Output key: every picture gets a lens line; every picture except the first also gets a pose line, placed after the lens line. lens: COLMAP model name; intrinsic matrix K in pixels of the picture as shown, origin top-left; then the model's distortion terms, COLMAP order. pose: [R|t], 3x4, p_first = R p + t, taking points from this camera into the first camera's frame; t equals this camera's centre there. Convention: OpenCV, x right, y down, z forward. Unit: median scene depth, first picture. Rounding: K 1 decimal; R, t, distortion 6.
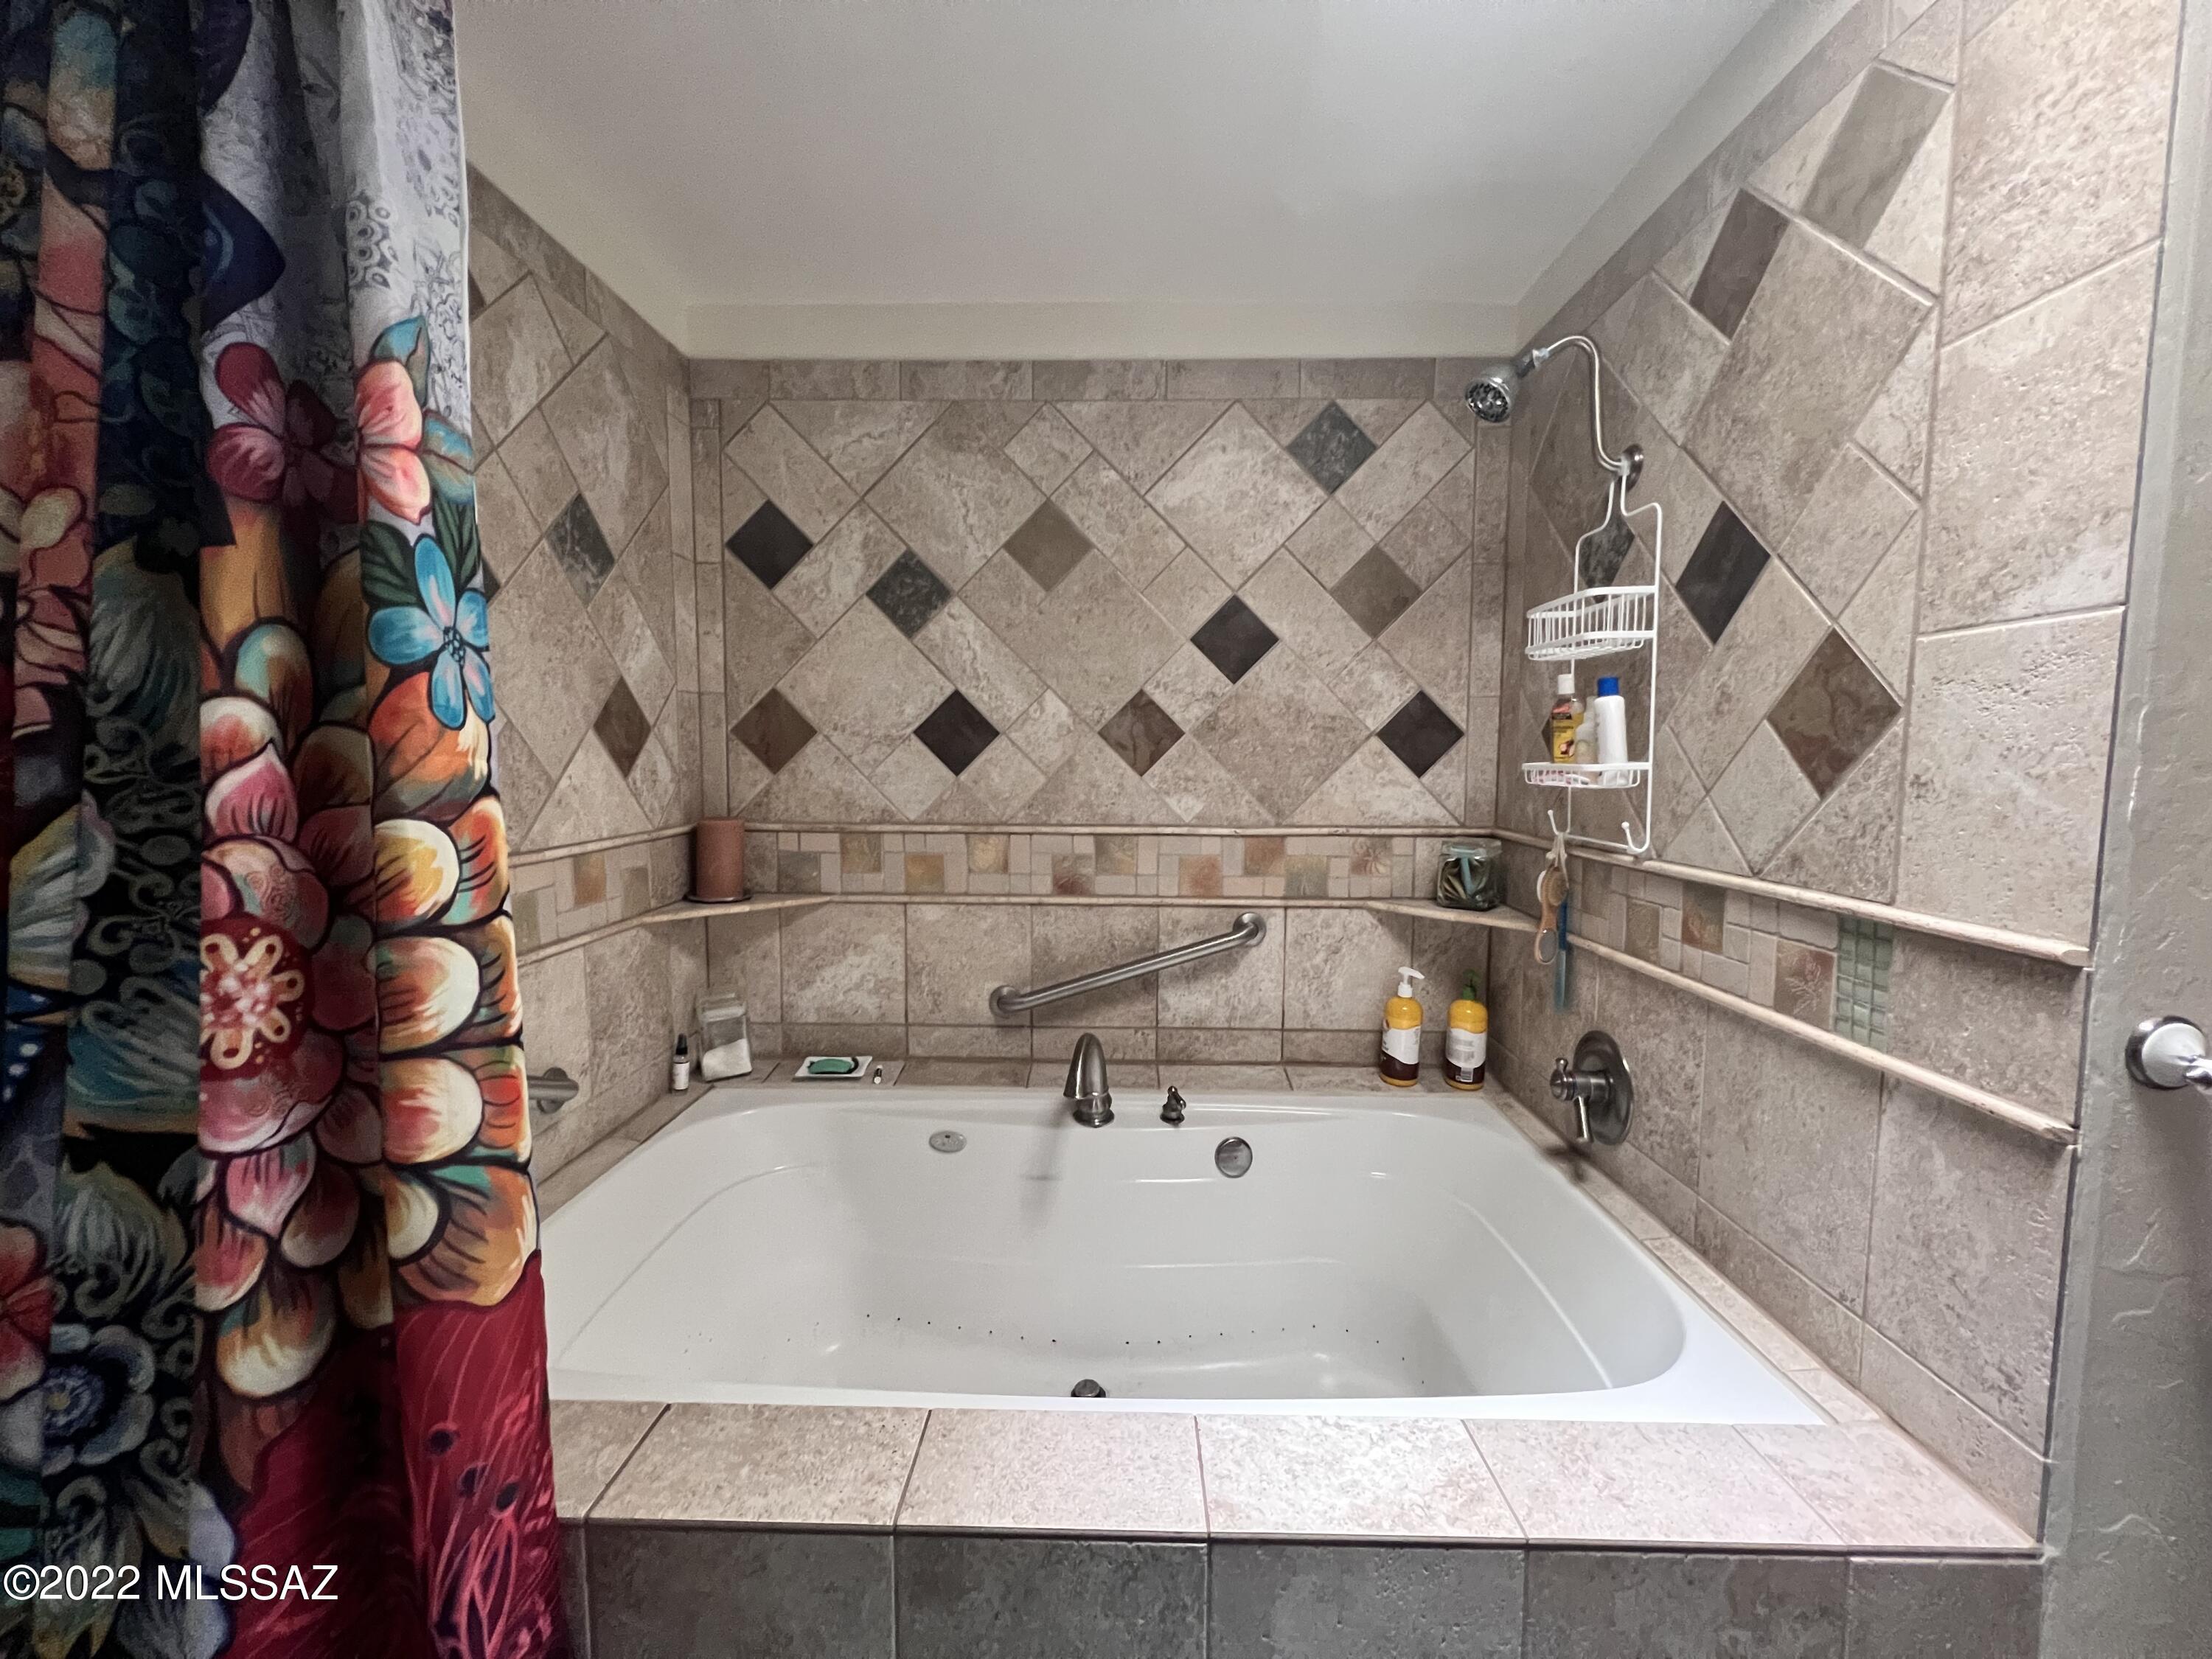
lens RADIAL K [[884.5, 0, 1107.0], [0, 884.5, 830.0], [0, 0, 1]] dist [0.000025, -0.000084]
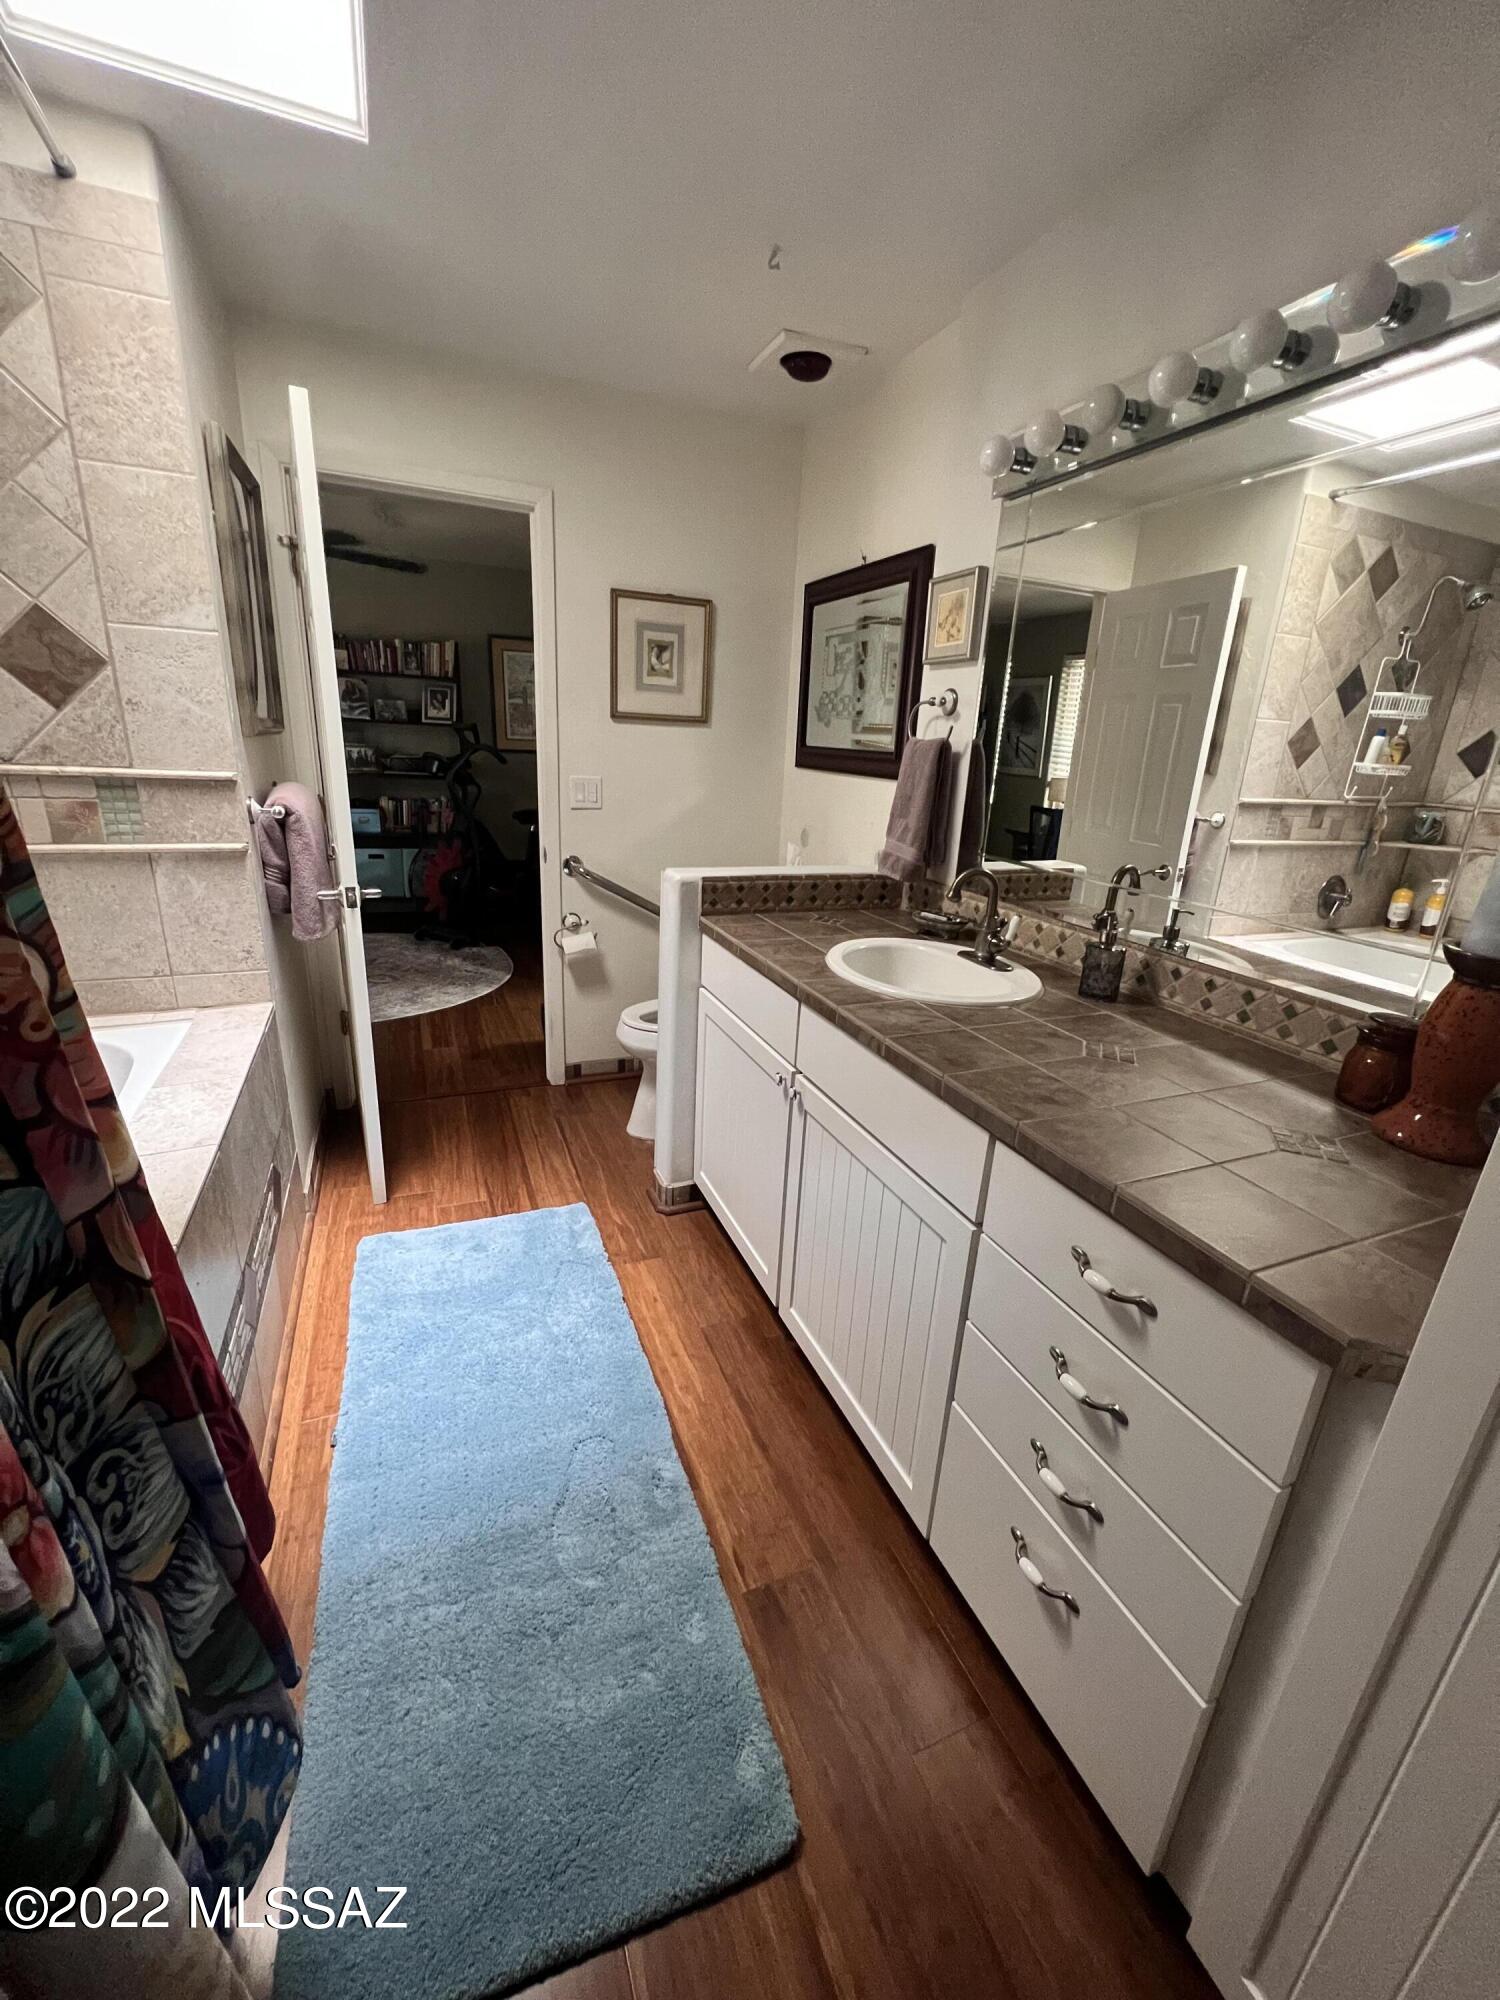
lens RADIAL K [[799.7, 0, 750.6], [0, 799.7, 997.7], [0, 0, 1]] dist [0.000025, -0.000084]
pose [[-0.404673, -0.307502, 0.861210, -1.378070], [0.022596, 0.938117, 0.345580, -0.019522], [-0.914182, 0.159307, -0.372683, 0.473495]]
